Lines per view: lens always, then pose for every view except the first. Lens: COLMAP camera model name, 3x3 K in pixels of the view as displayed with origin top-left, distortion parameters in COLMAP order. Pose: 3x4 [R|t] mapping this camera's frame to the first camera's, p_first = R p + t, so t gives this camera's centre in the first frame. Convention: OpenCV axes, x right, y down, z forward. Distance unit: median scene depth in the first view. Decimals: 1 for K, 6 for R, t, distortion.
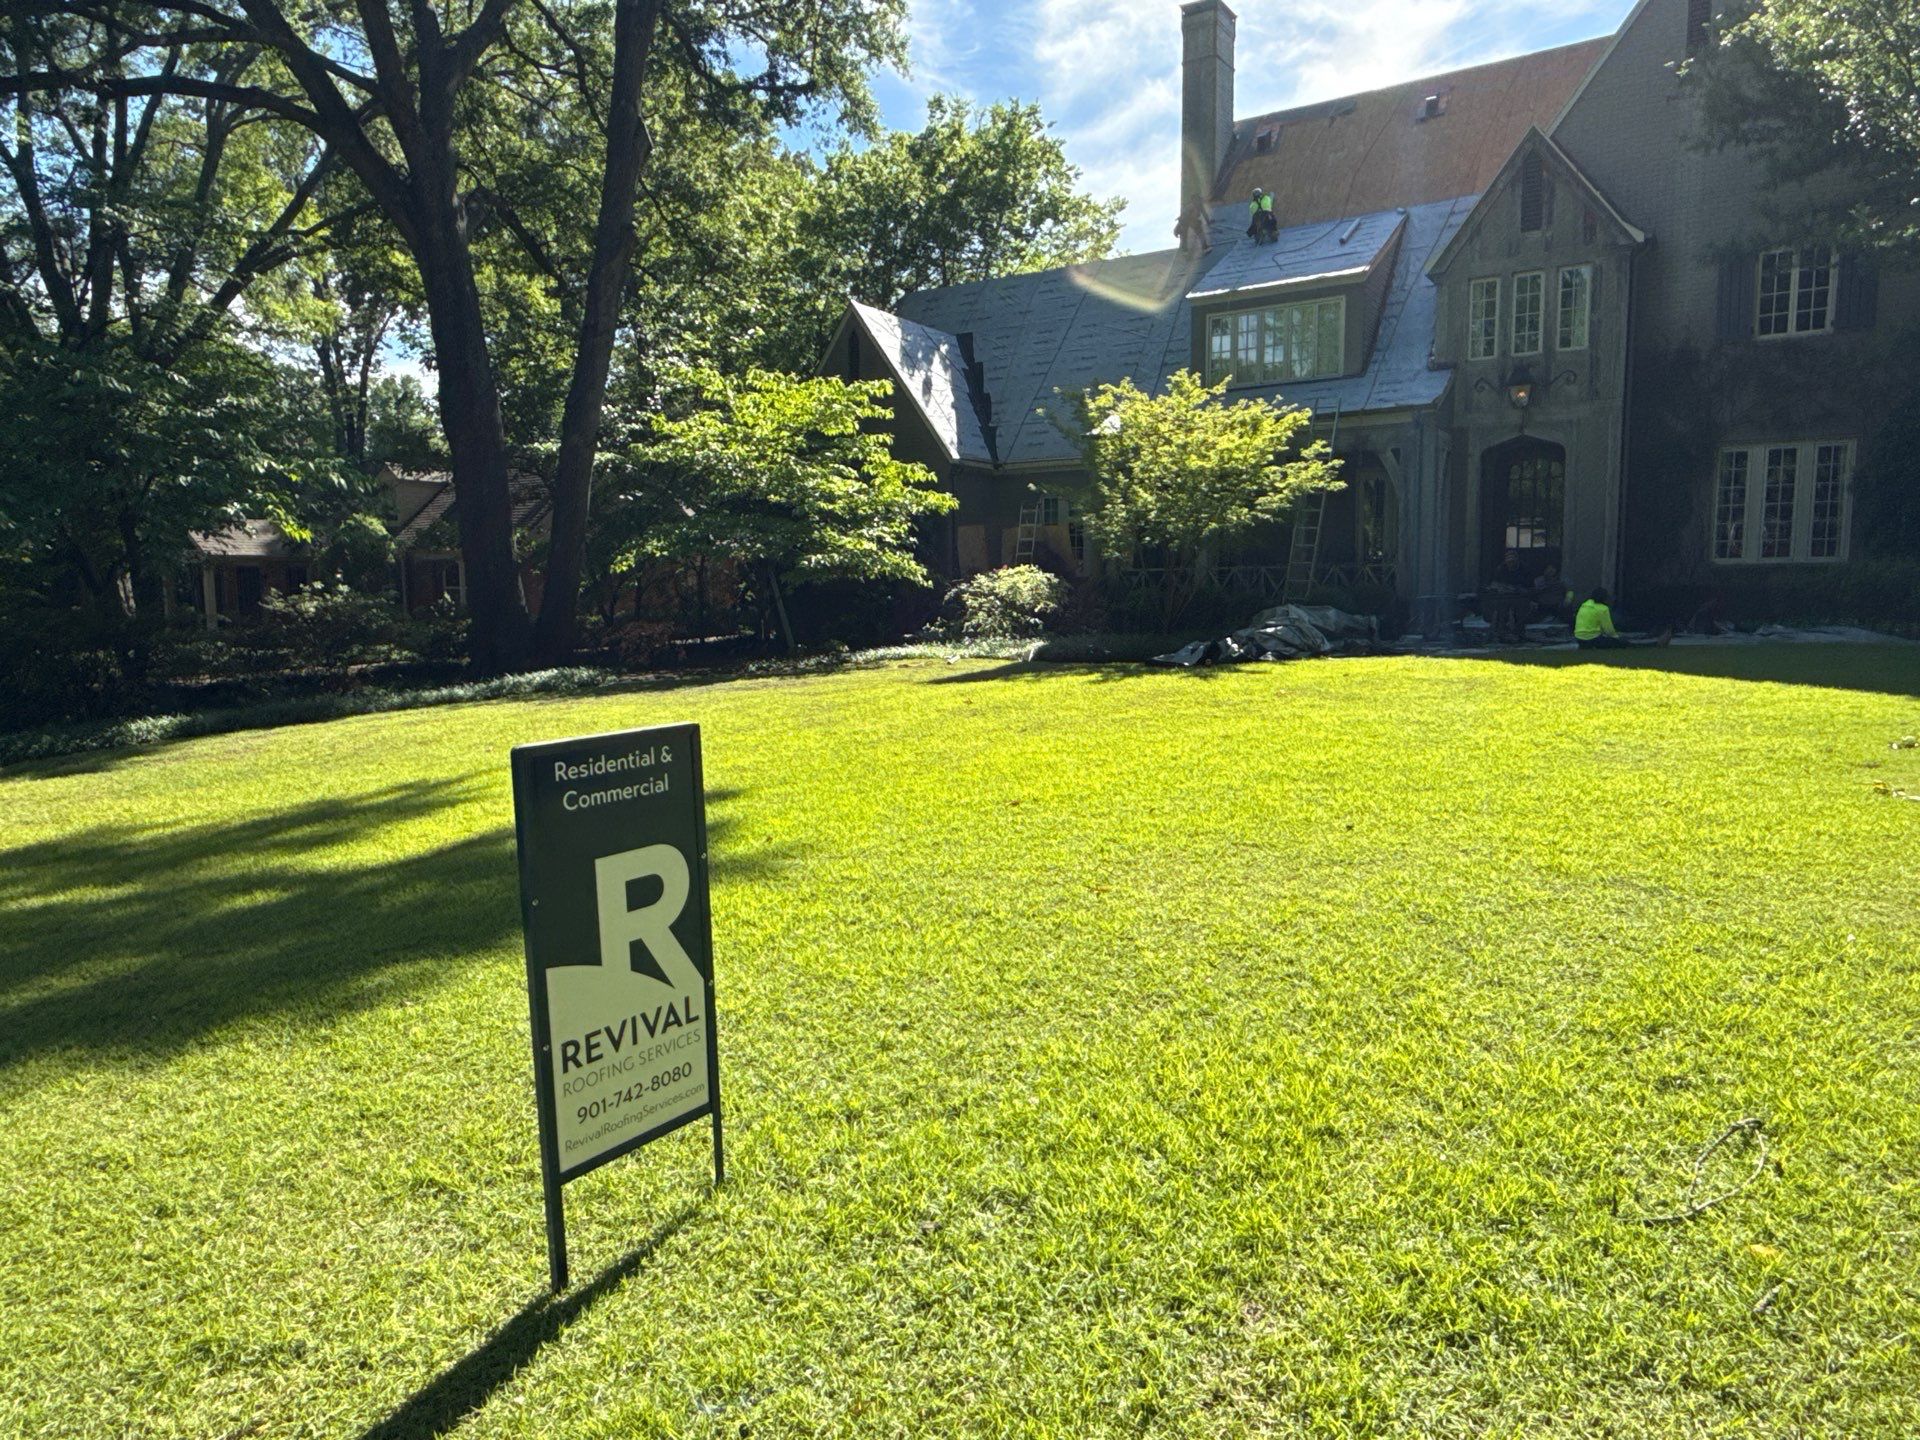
lens RADIAL K [[1247.2, 0, 942.7], [0, 1247.2, 718.3], [0, 0, 1]] dist [0.012460, 0.006855]
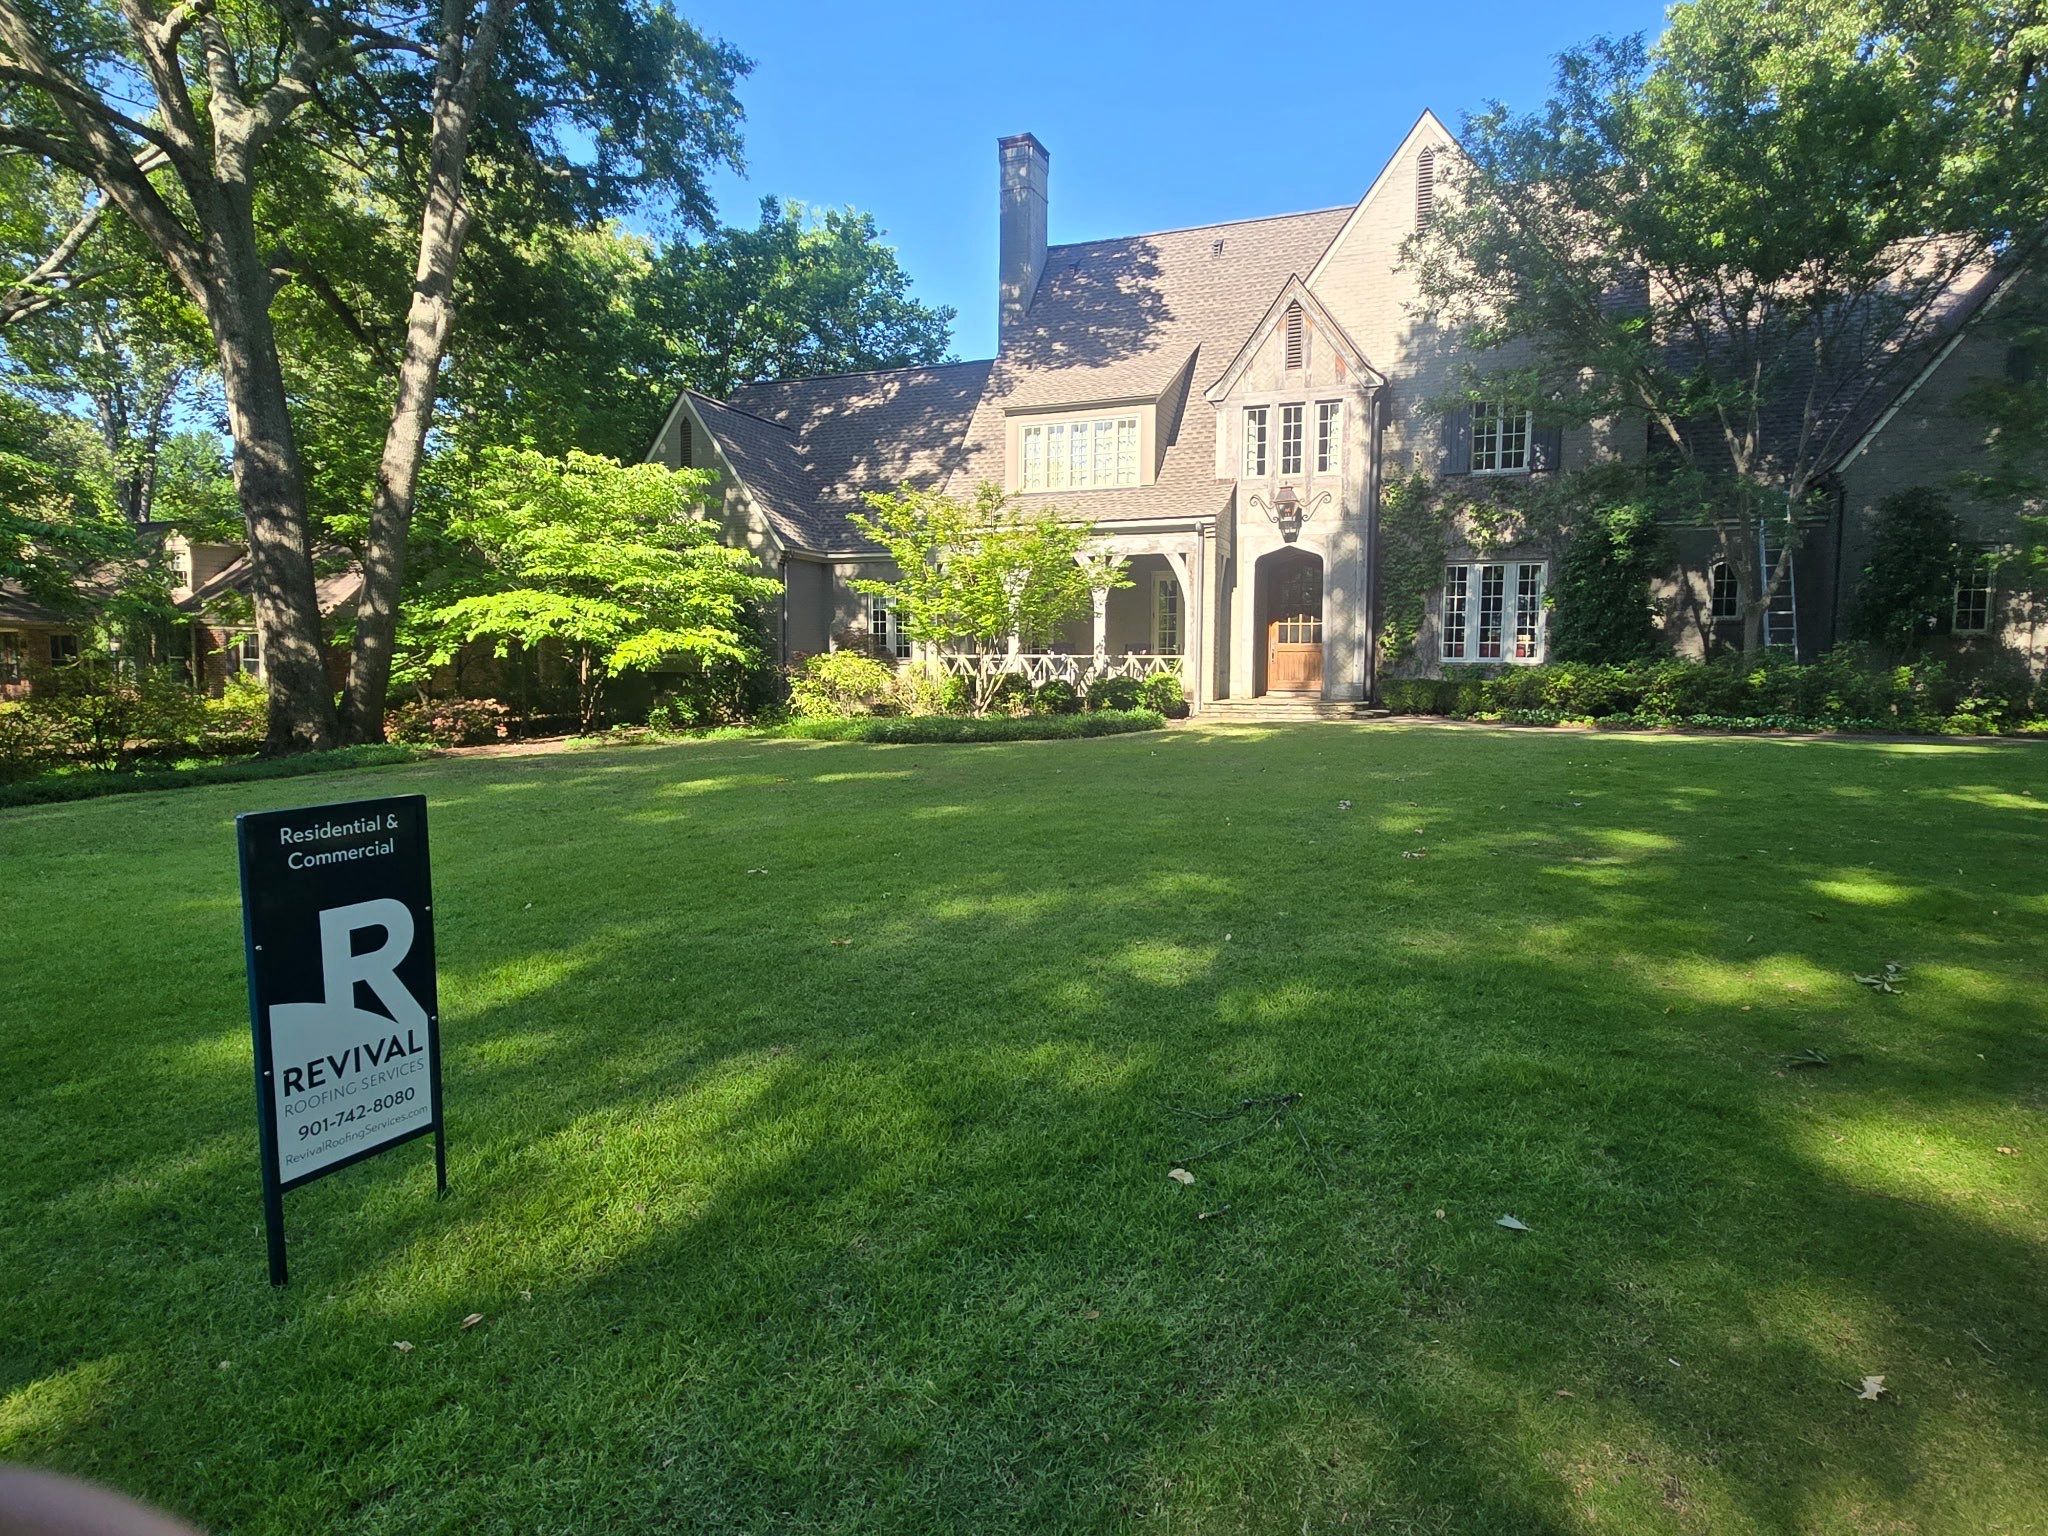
lens RADIAL K [[1209.4, 0, 1018.0], [0, 1209.4, 767.8], [0, 0, 1]] dist [0.017302, 0.005589]
pose [[0.983160, 0.004302, 0.182694, 0.141426], [-0.000188, 0.999746, -0.022528, 0.004151], [-0.182745, 0.022114, 0.982912, -0.218897]]
